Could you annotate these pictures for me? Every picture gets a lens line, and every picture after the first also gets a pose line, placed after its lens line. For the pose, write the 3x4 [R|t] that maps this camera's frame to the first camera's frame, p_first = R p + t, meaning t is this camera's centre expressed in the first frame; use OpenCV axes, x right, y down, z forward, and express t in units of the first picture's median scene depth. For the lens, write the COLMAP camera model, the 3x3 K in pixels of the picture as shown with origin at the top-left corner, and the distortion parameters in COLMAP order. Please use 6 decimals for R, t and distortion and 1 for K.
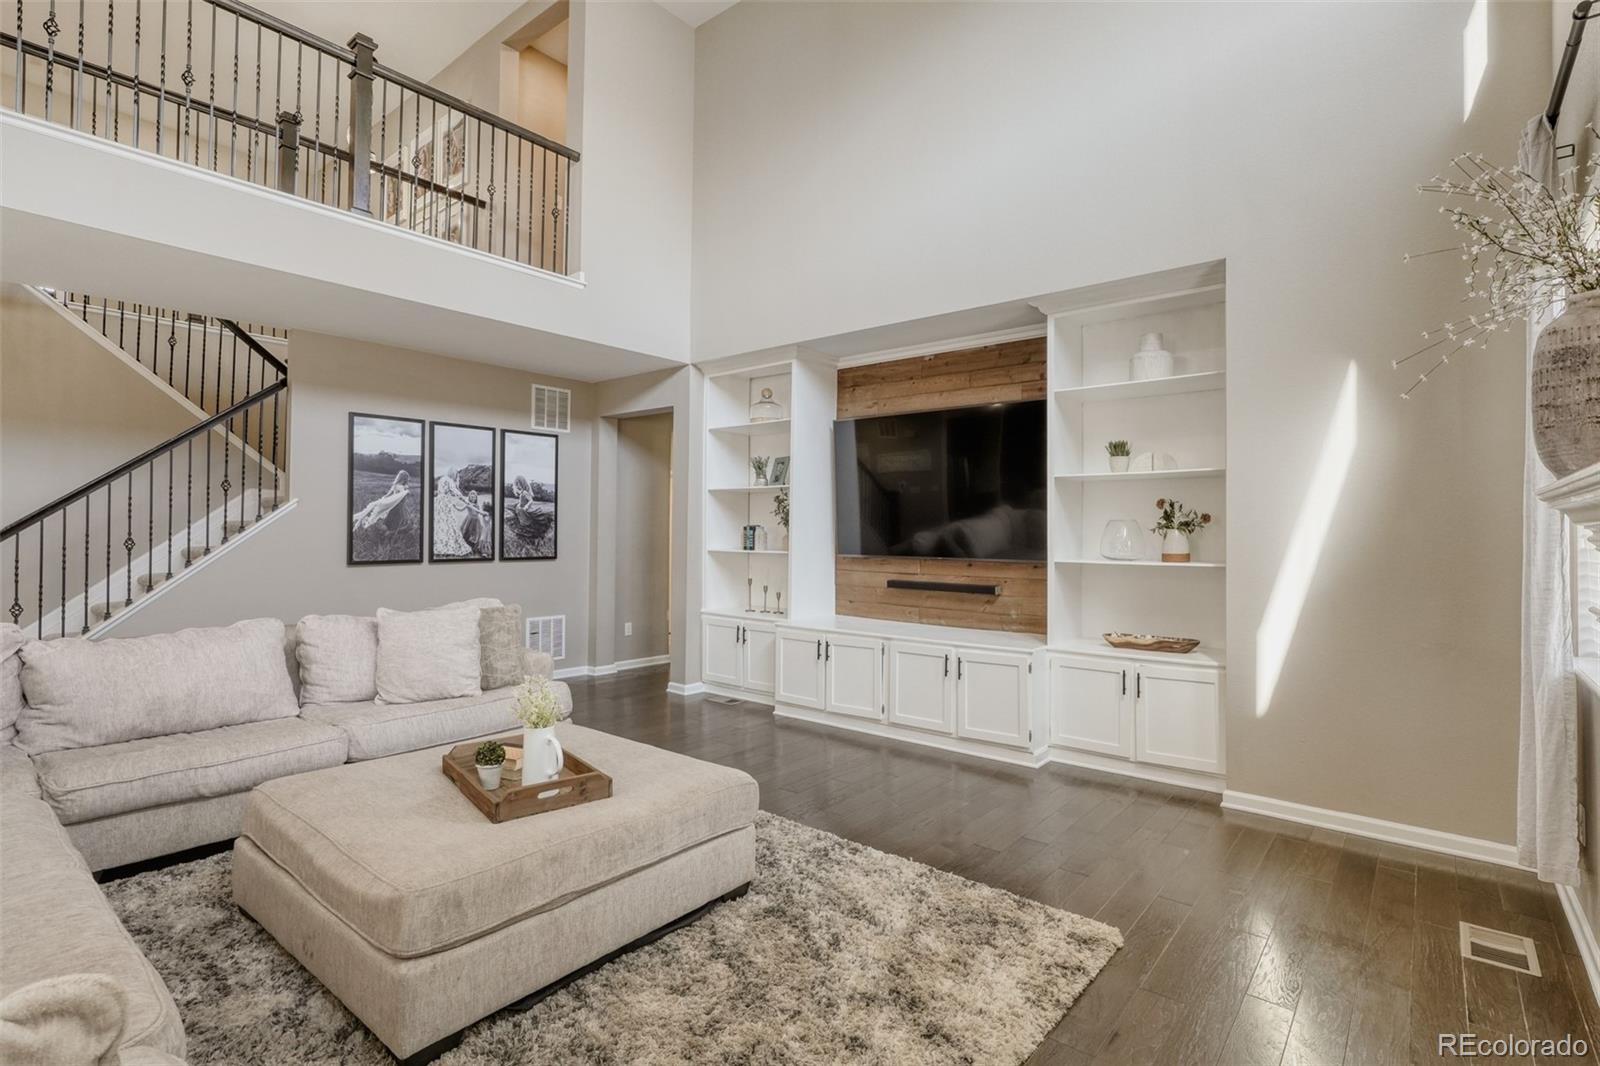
lens RADIAL K [[768.9, 0, 786.0], [0, 768.9, 522.5], [0, 0, 1]] dist [-0.030504, 0.007335]
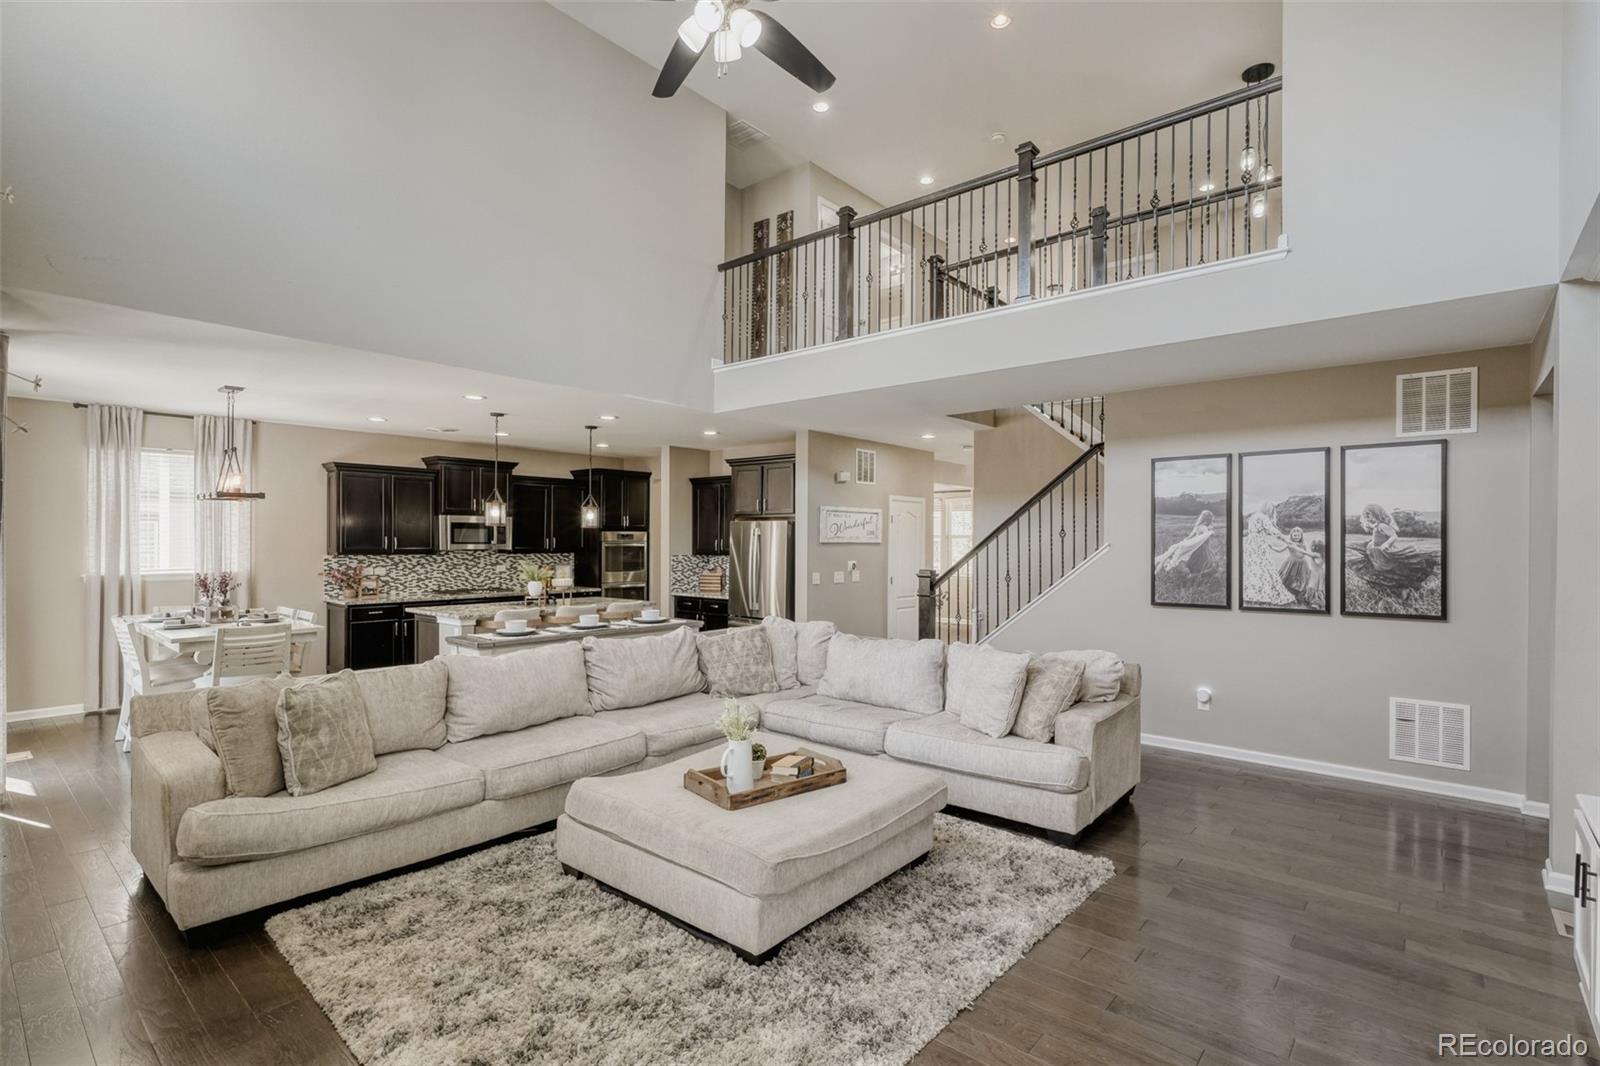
lens RADIAL K [[768.9, 0, 802.0], [0, 768.9, 531.7], [0, 0, 1]] dist [-0.030504, 0.007335]
pose [[-0.008110, -0.018599, -0.999794, 0.420895], [0.009342, 0.999782, -0.018675, -0.026907], [0.999923, -0.009492, -0.007934, 0.475106]]
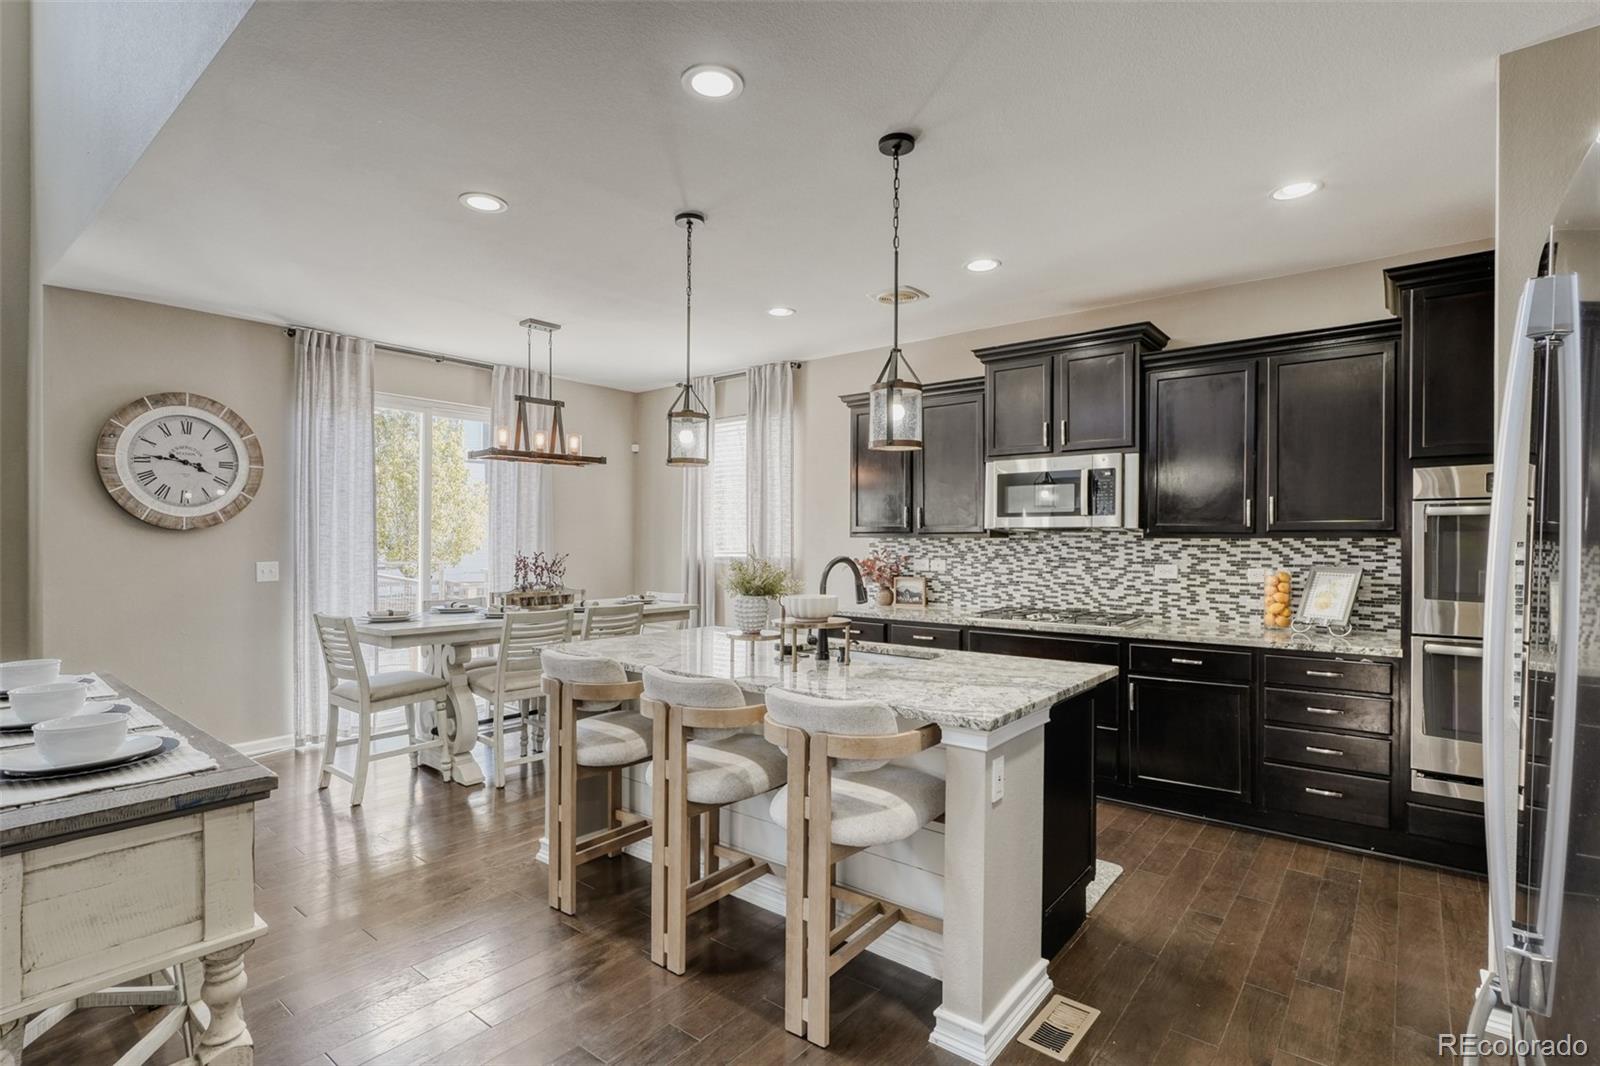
lens RADIAL K [[768.9, 0, 810.6], [0, 768.9, 537.0], [0, 0, 1]] dist [-0.030504, 0.007335]
pose [[-0.999395, -0.008551, -0.033716, -0.779853], [-0.008074, 0.999866, -0.014266, -0.006225], [0.033833, -0.013985, -0.999330, 0.519492]]
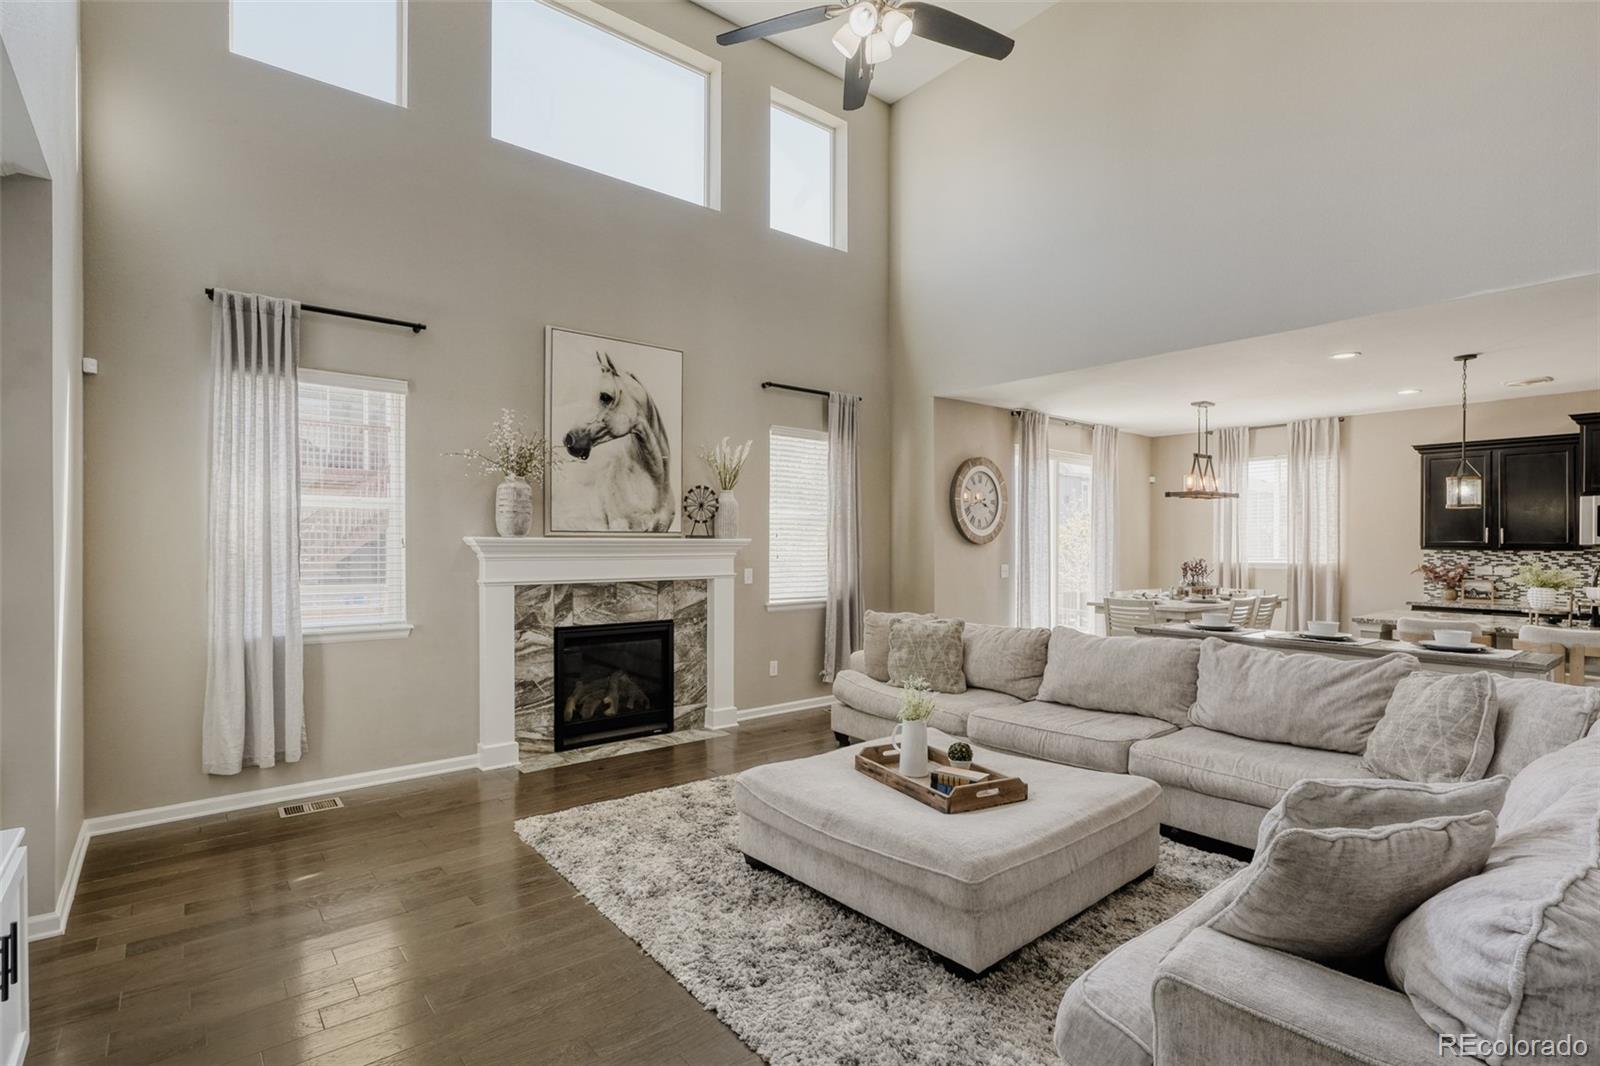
lens RADIAL K [[768.9, 0, 793.1], [0, 768.9, 543.0], [0, 0, 1]] dist [-0.030504, 0.007335]
pose [[-0.981249, -0.011083, 0.192425, -0.150815], [-0.012989, 0.999878, -0.008647, -0.006440], [-0.192306, -0.010984, -0.981274, 0.964145]]
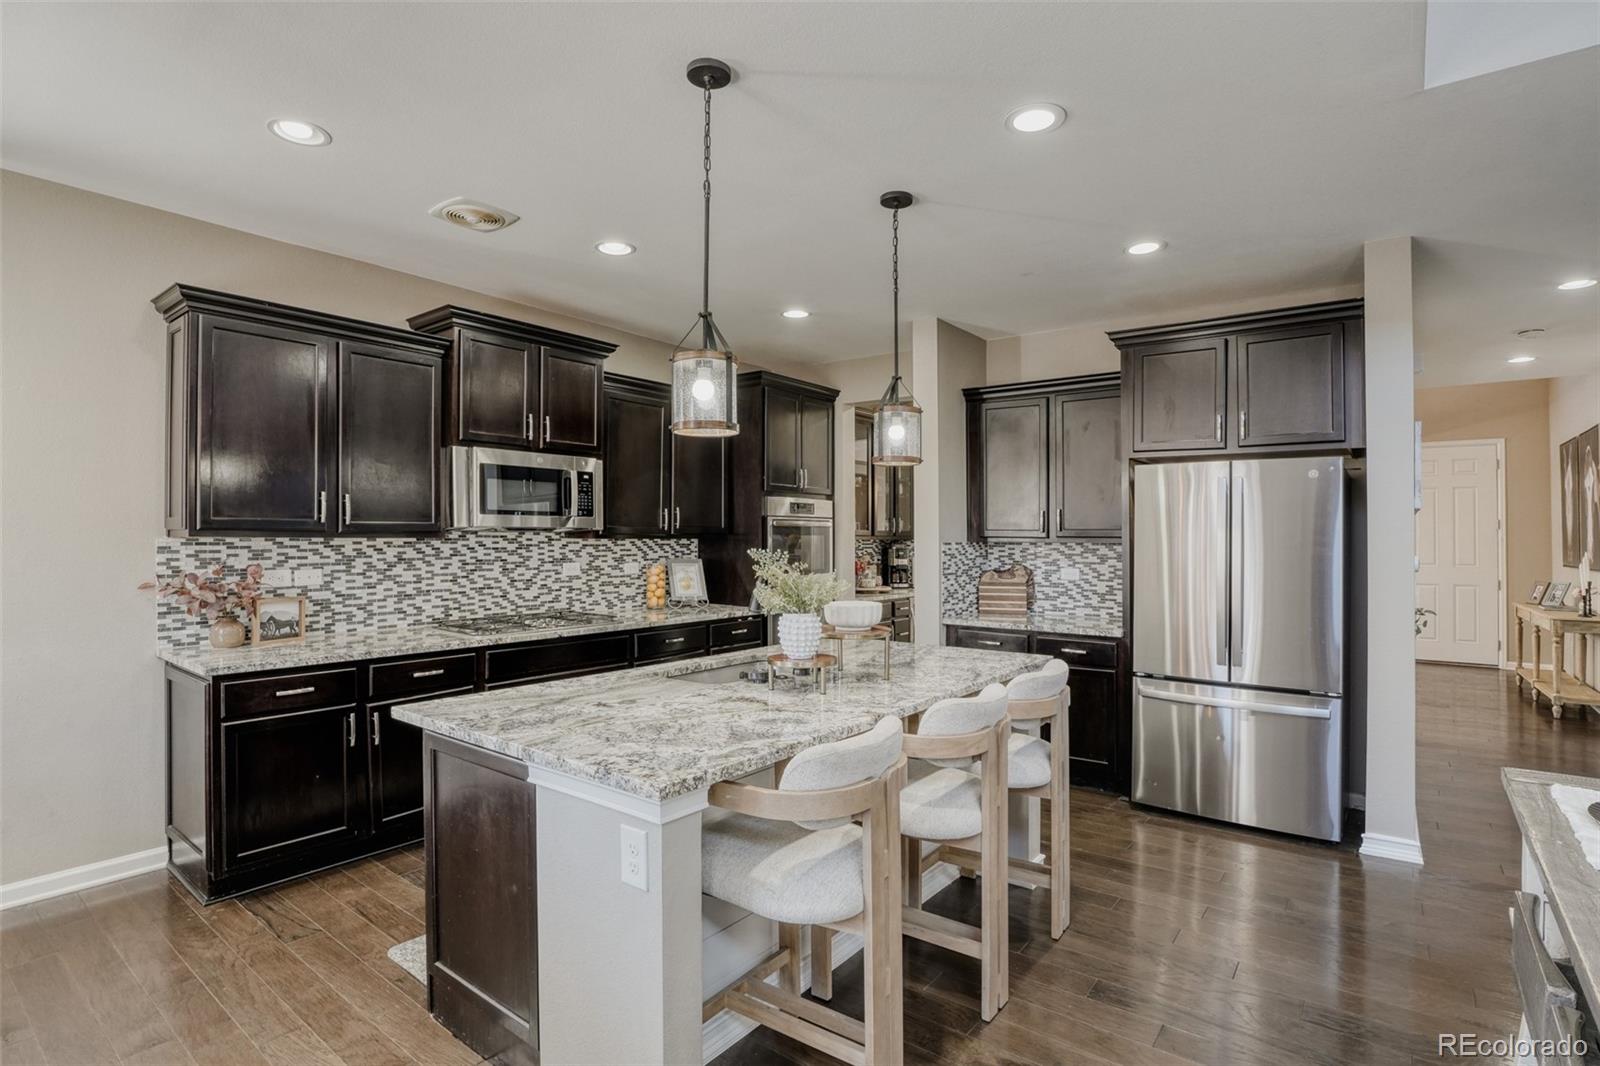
lens RADIAL K [[768.9, 0, 795.6], [0, 768.9, 531.2], [0, 0, 1]] dist [-0.030504, 0.007335]
pose [[0.050166, -0.014645, -0.998634, -0.367613], [0.006686, 0.999875, -0.014327, -0.012416], [0.998719, -0.005958, 0.050258, 0.035037]]
